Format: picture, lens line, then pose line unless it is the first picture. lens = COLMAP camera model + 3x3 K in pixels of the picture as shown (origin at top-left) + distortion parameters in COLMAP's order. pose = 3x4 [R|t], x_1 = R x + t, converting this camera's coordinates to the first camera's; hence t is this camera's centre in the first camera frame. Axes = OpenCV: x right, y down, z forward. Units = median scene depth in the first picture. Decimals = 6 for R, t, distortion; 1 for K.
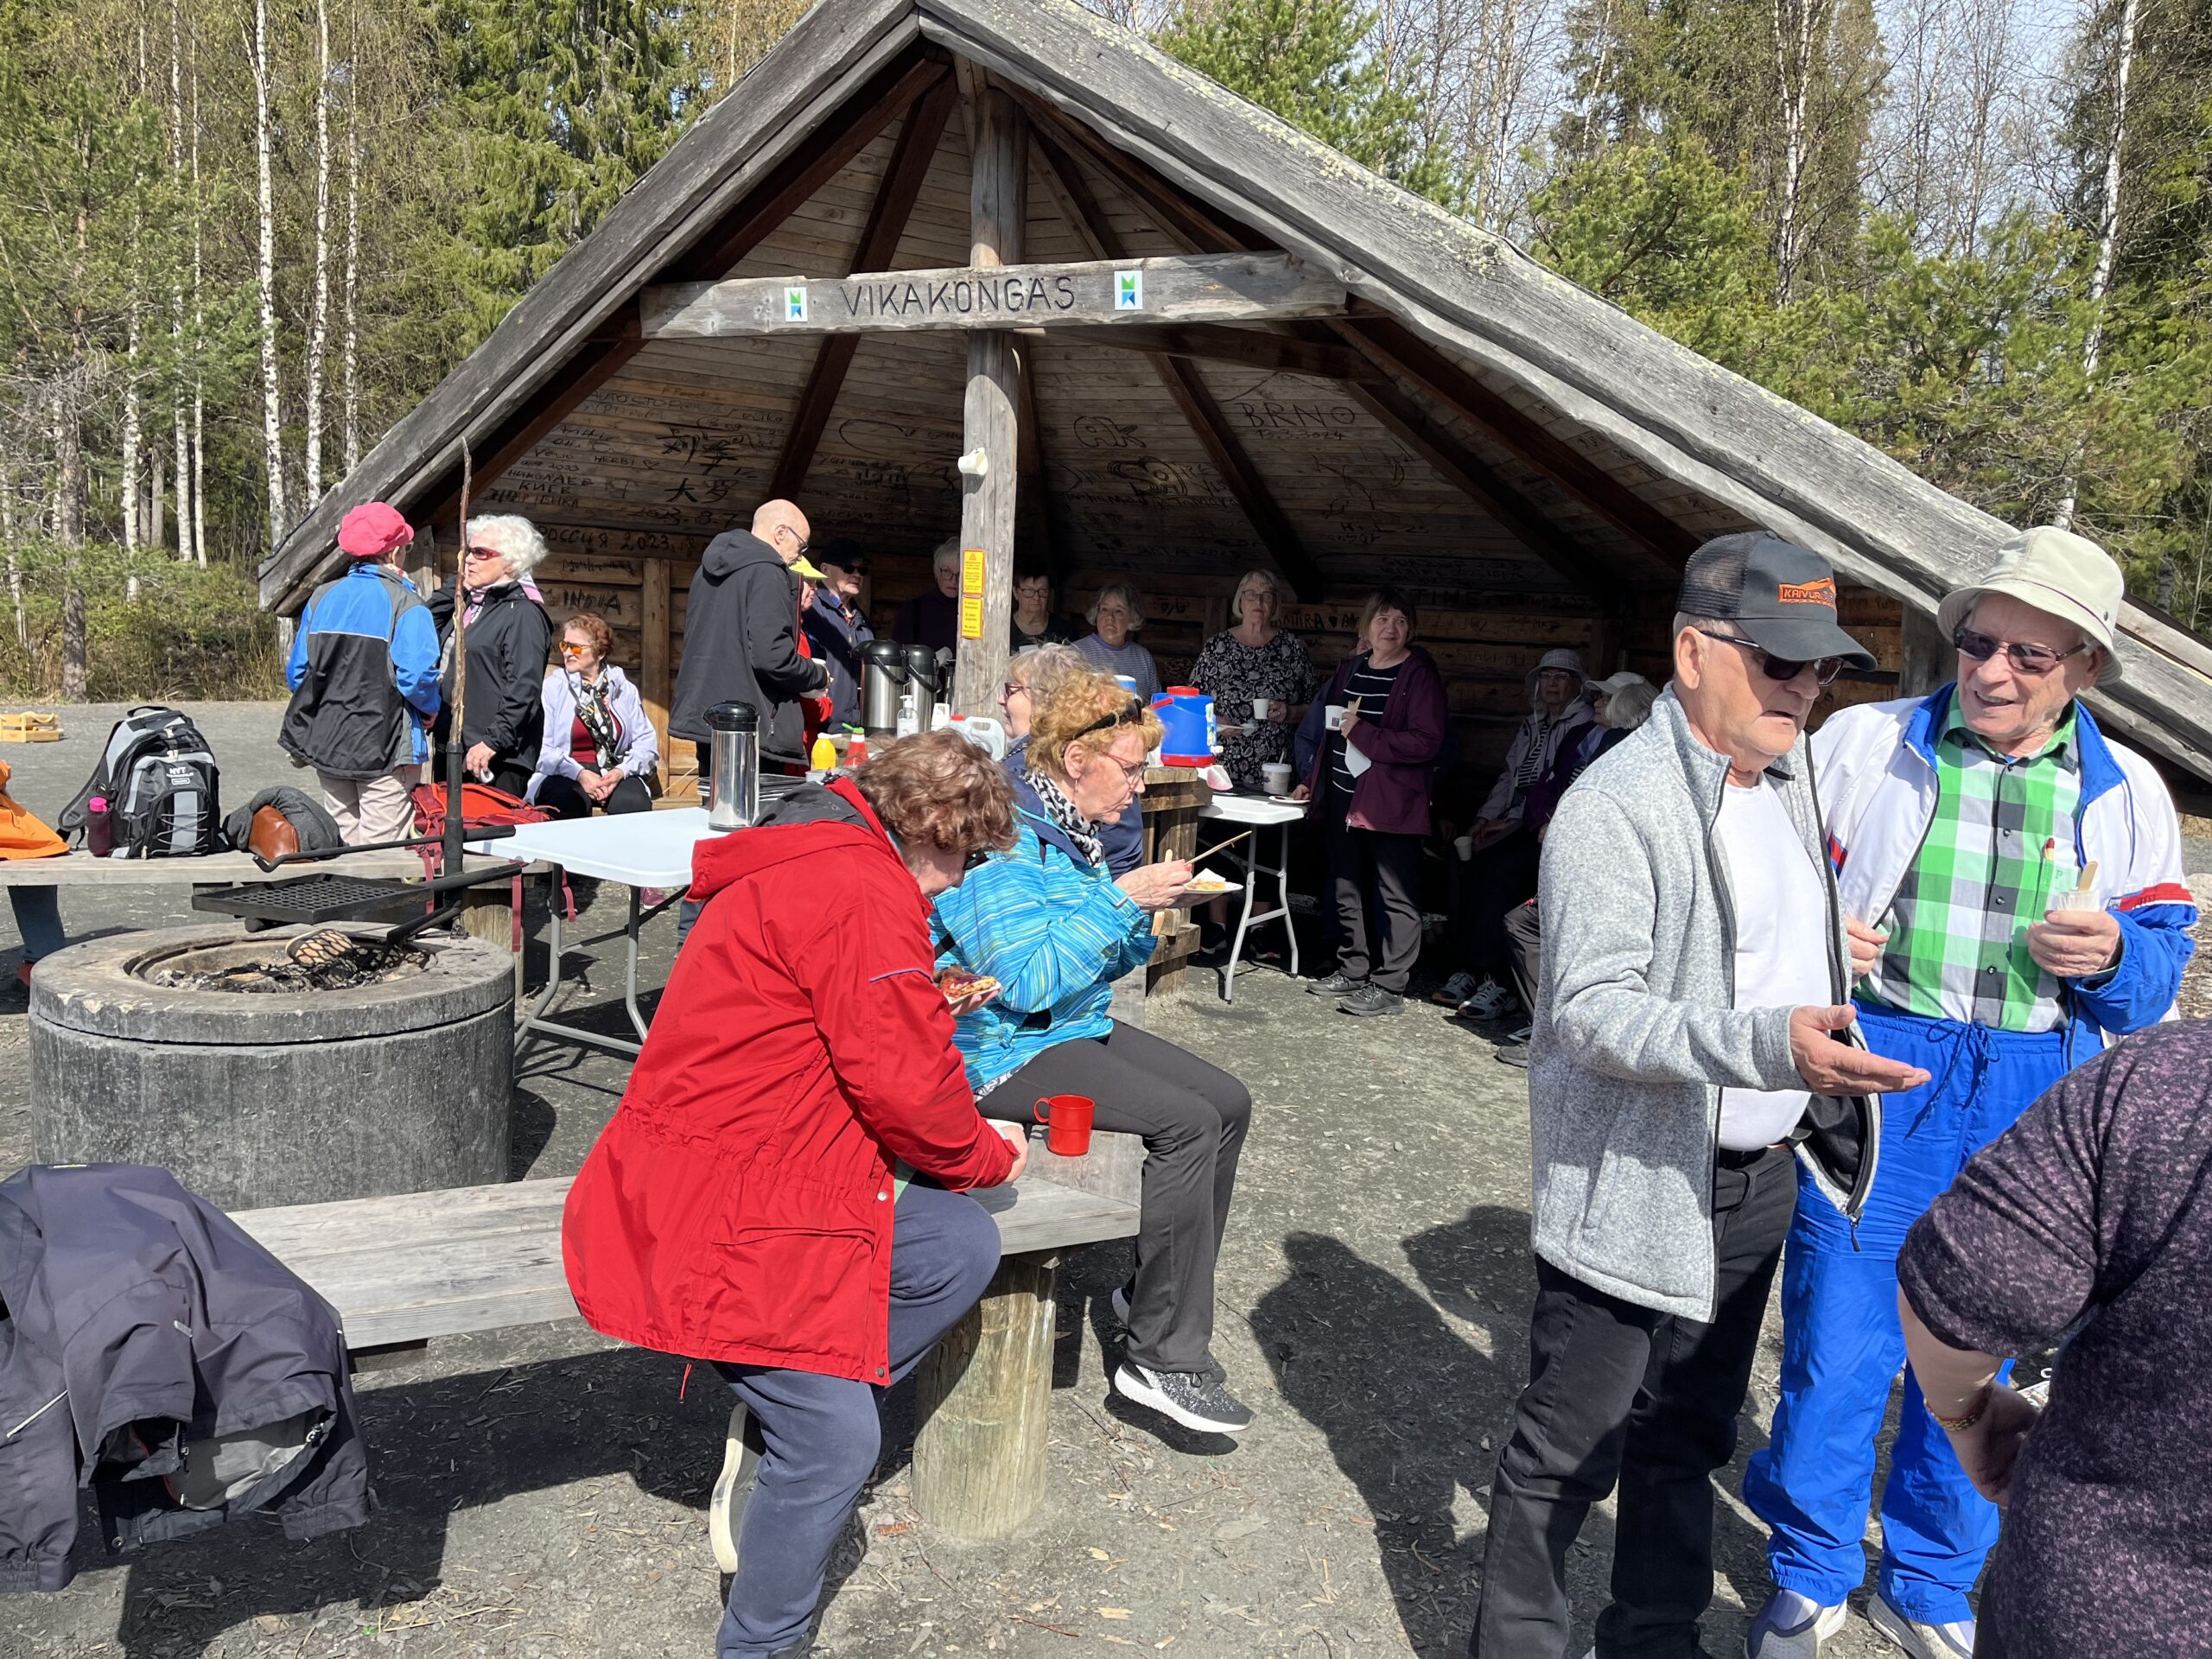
lens RADIAL K [[1654.4, 0, 1106.0], [0, 1654.4, 829.5], [0, 0, 1]] dist [0.071214, -0.118929]
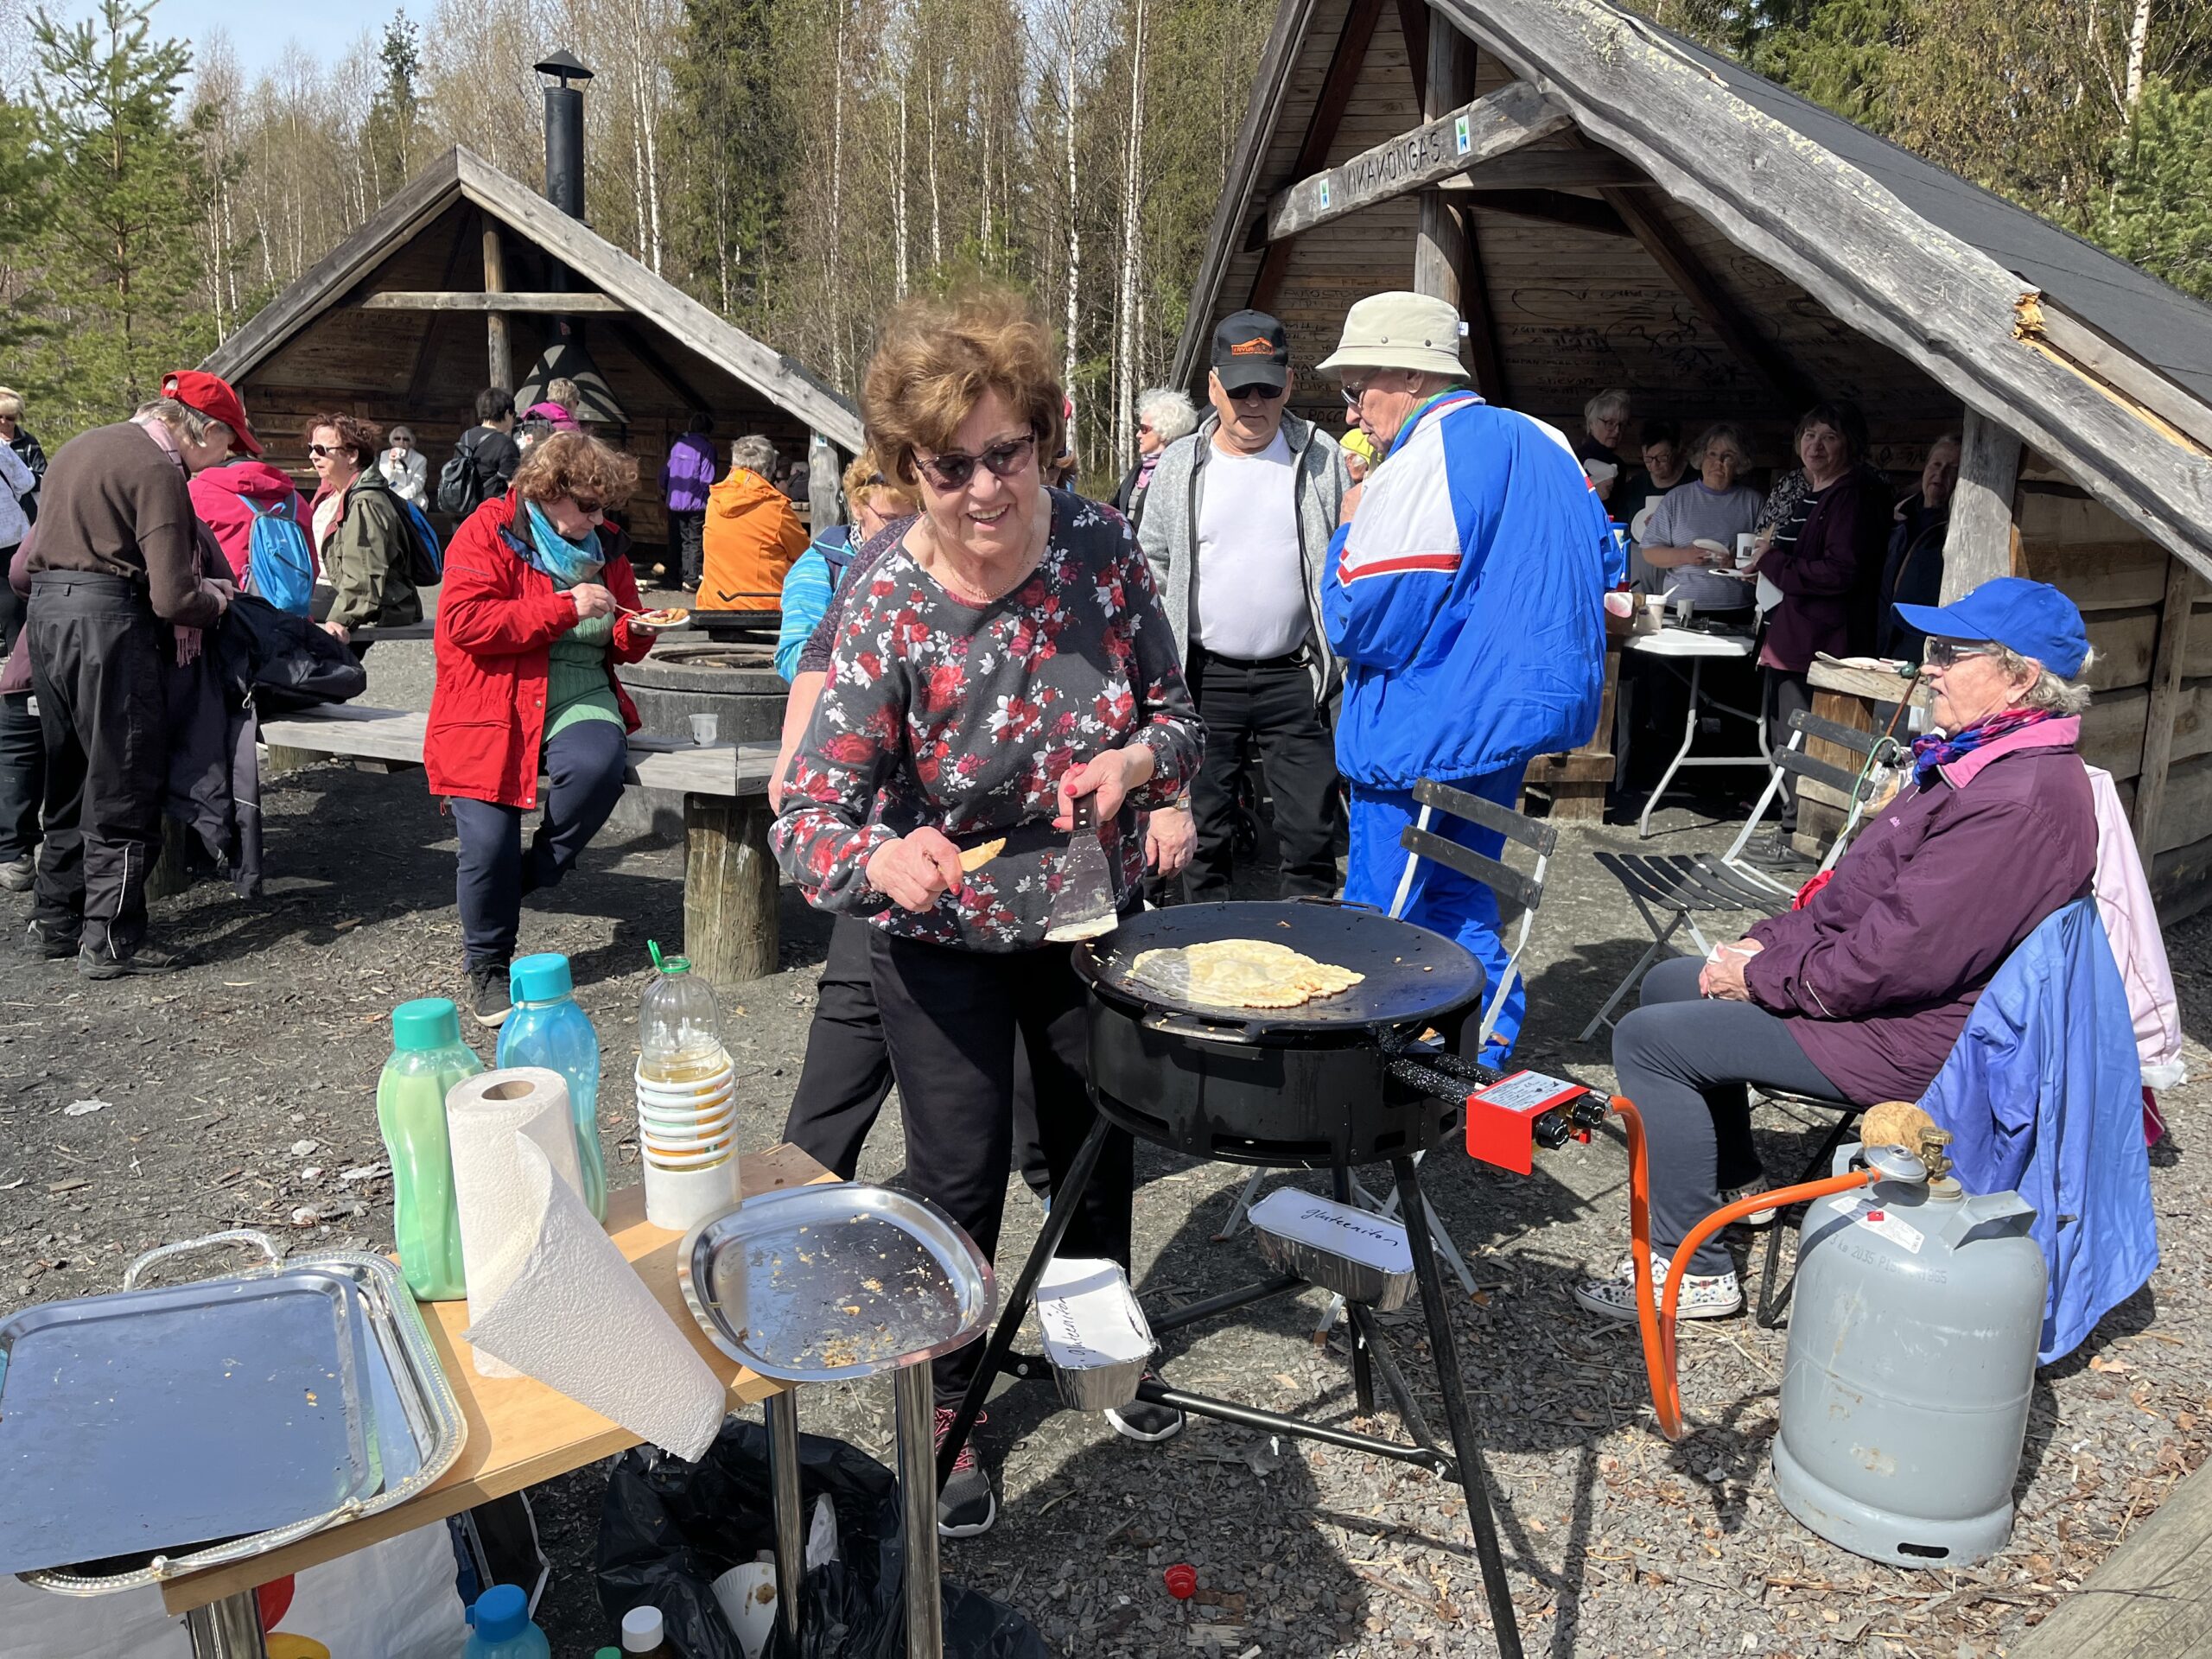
lens RADIAL K [[1683.8, 0, 1099.1], [0, 1683.8, 815.1], [0, 0, 1]] dist [0.064652, -0.083810]
pose [[0.679924, 0.112785, -0.724557, 0.529774], [-0.097554, 0.993230, 0.063061, 0.052938], [0.726764, 0.027807, 0.686324, 0.057628]]
